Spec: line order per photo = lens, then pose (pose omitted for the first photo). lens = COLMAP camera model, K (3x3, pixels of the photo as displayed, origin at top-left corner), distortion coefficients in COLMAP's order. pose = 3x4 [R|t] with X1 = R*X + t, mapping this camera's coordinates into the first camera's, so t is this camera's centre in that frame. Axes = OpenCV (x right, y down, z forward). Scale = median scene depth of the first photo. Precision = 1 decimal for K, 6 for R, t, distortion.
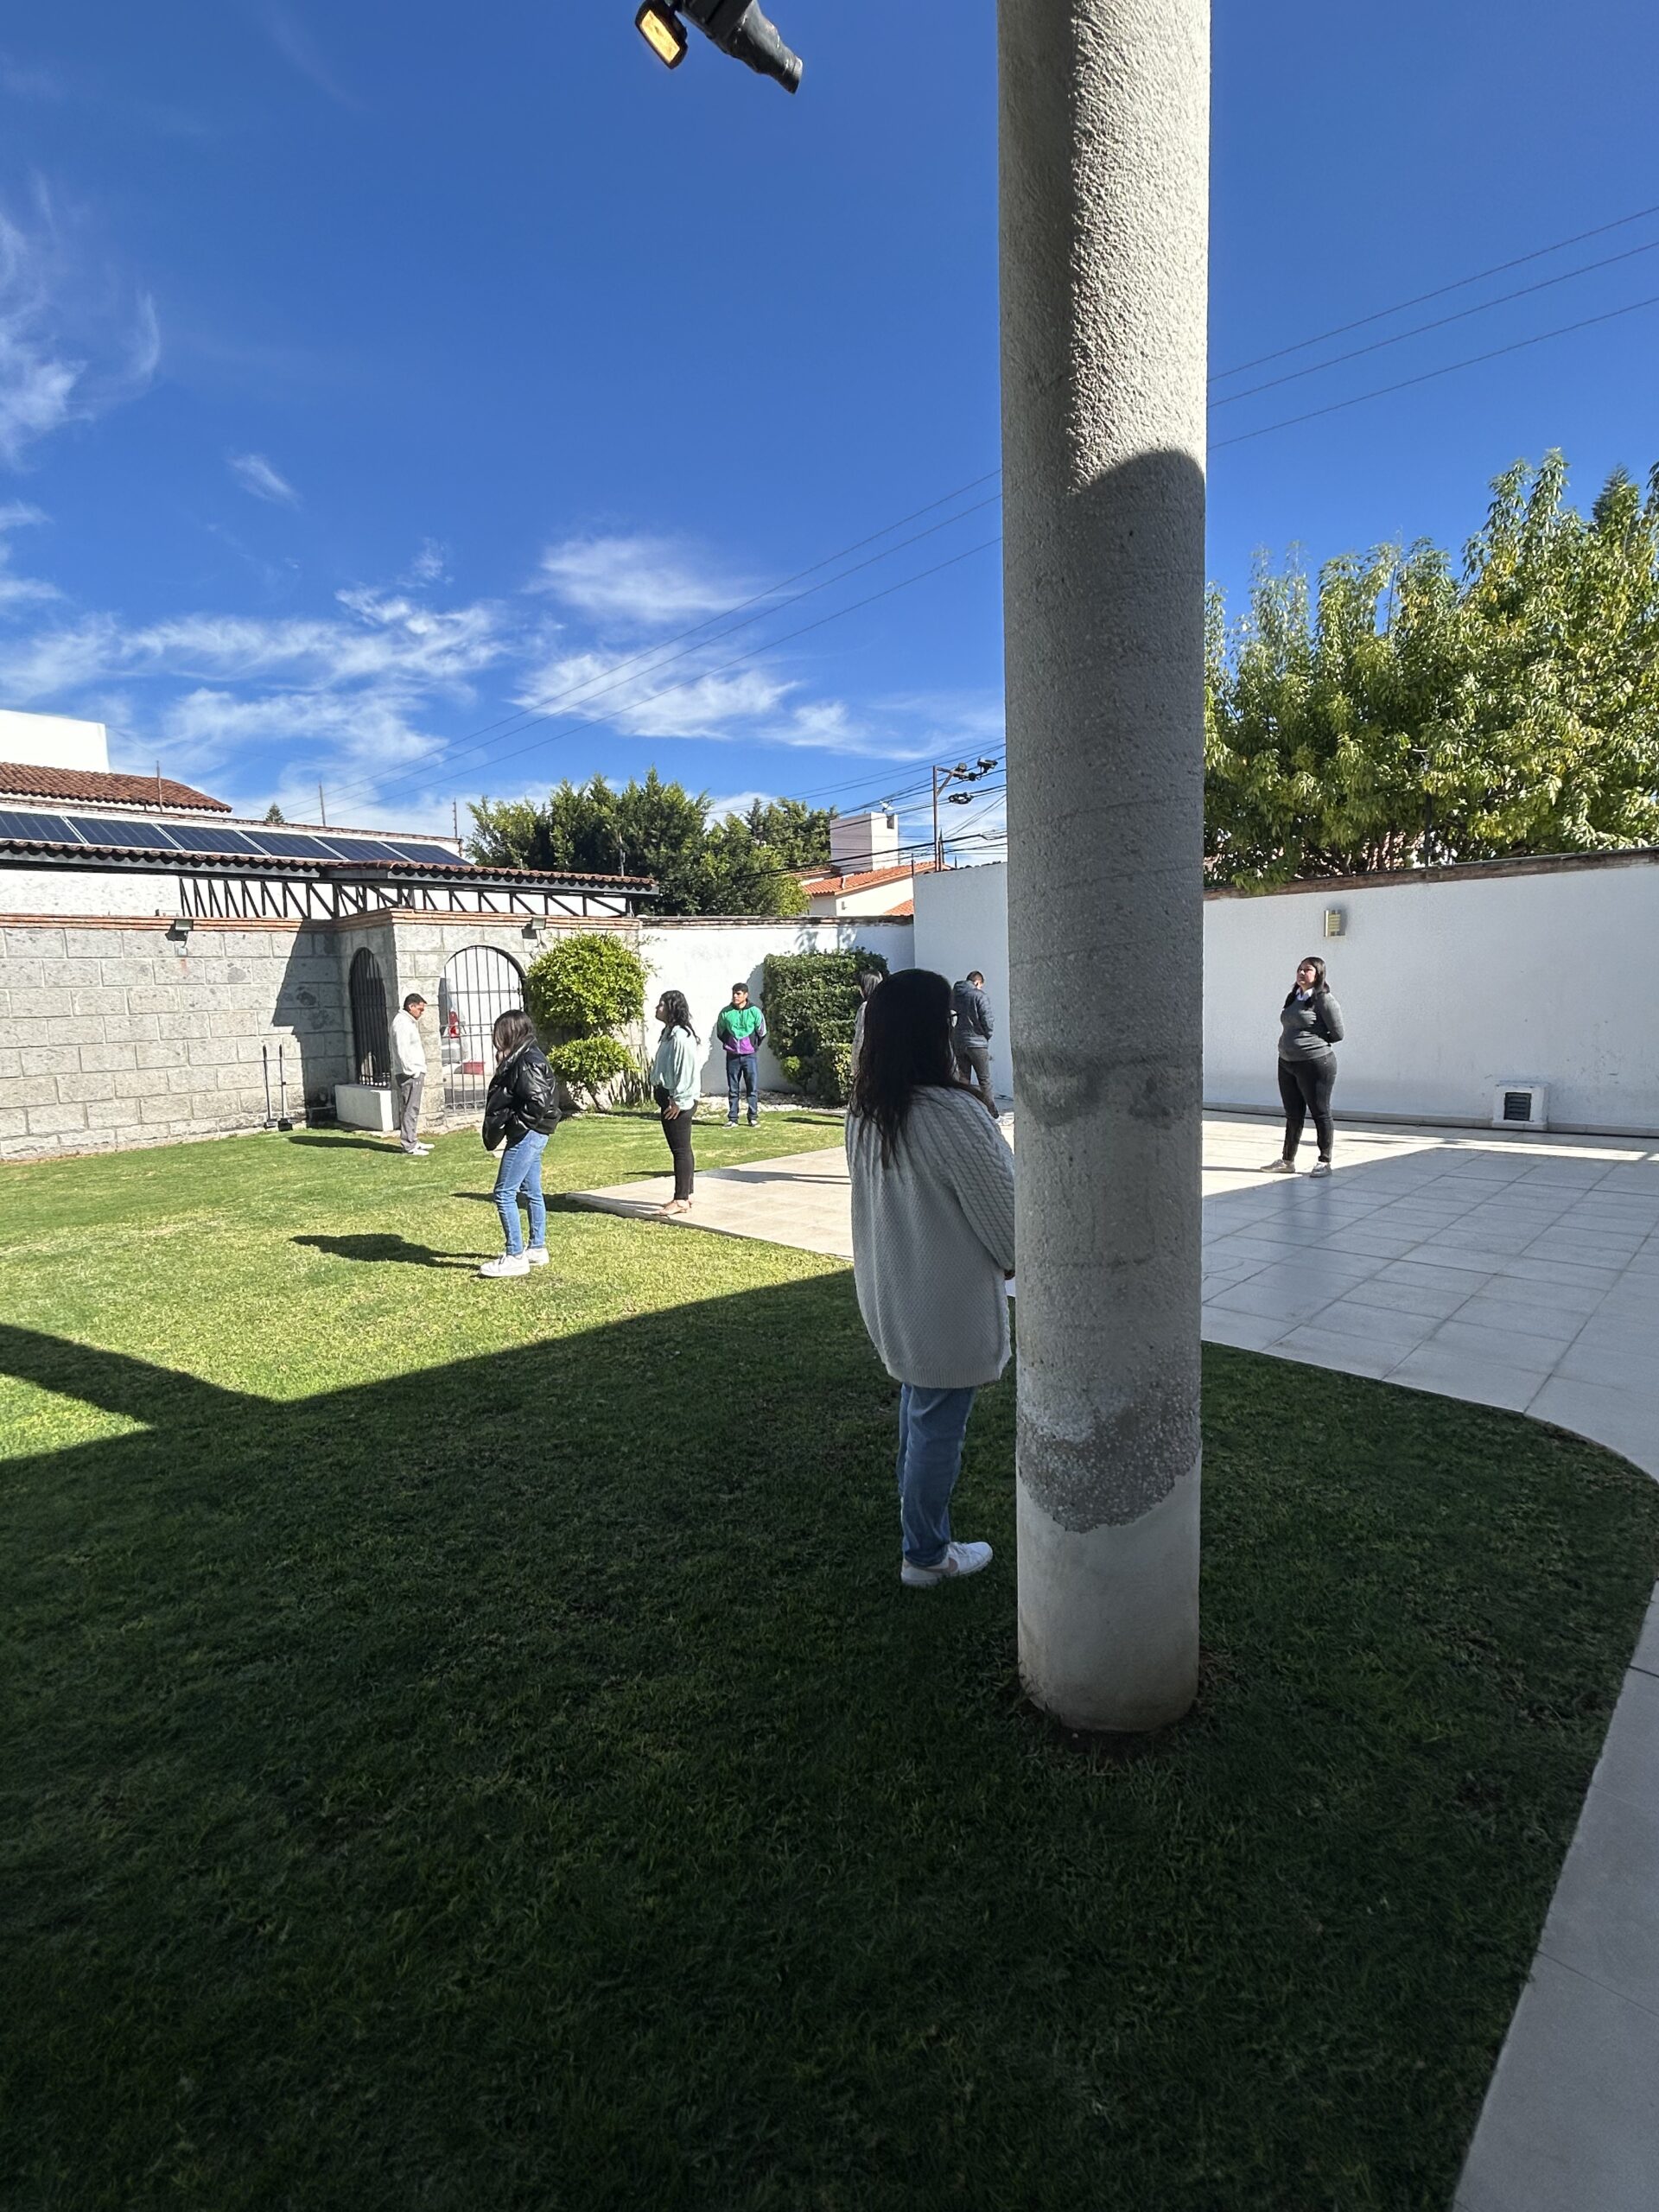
lens RADIAL K [[1010.0, 0, 829.5], [0, 1010.0, 1106.0], [0, 0, 1]] dist [0.000721, 0.000845]
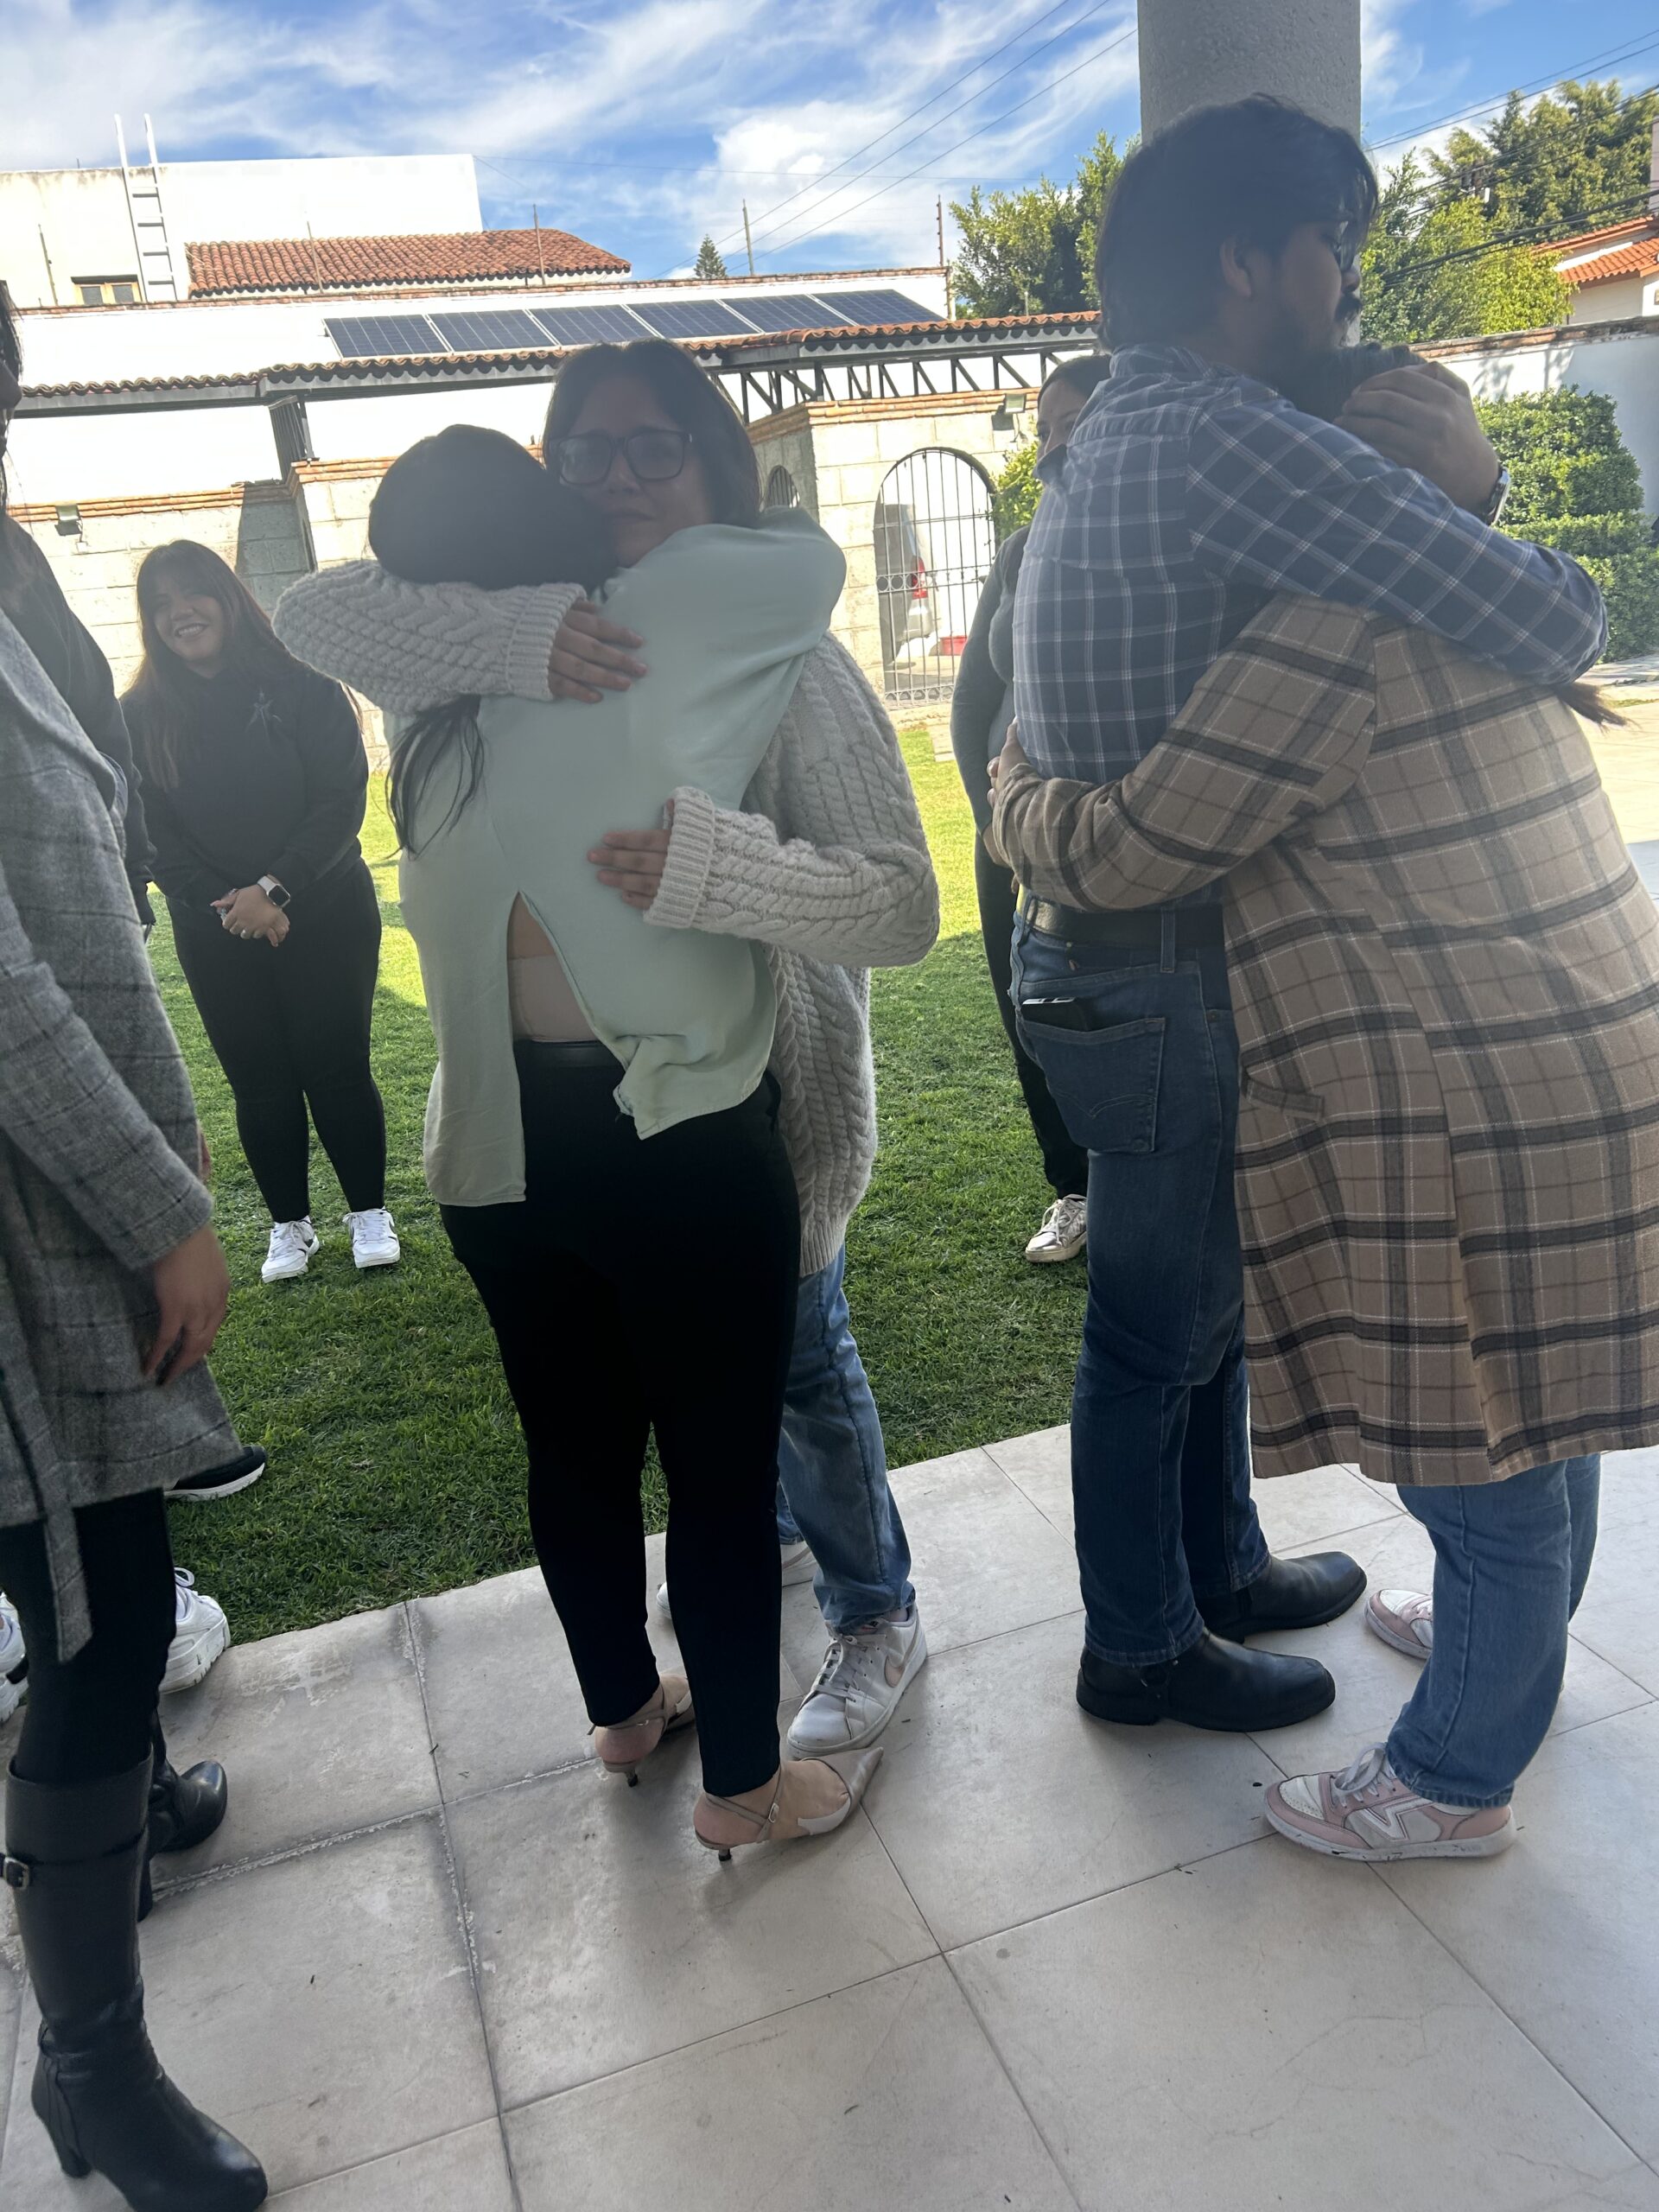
lens RADIAL K [[1645.6, 0, 828.4], [0, 1645.6, 1121.9], [0, 0, 1]] dist [0.040712, -0.028652]
pose [[0.902739, 0.080541, -0.422582, 0.068798], [0.022027, 0.972375, 0.232382, 0.015149], [0.429625, -0.219088, 0.876027, -0.073480]]
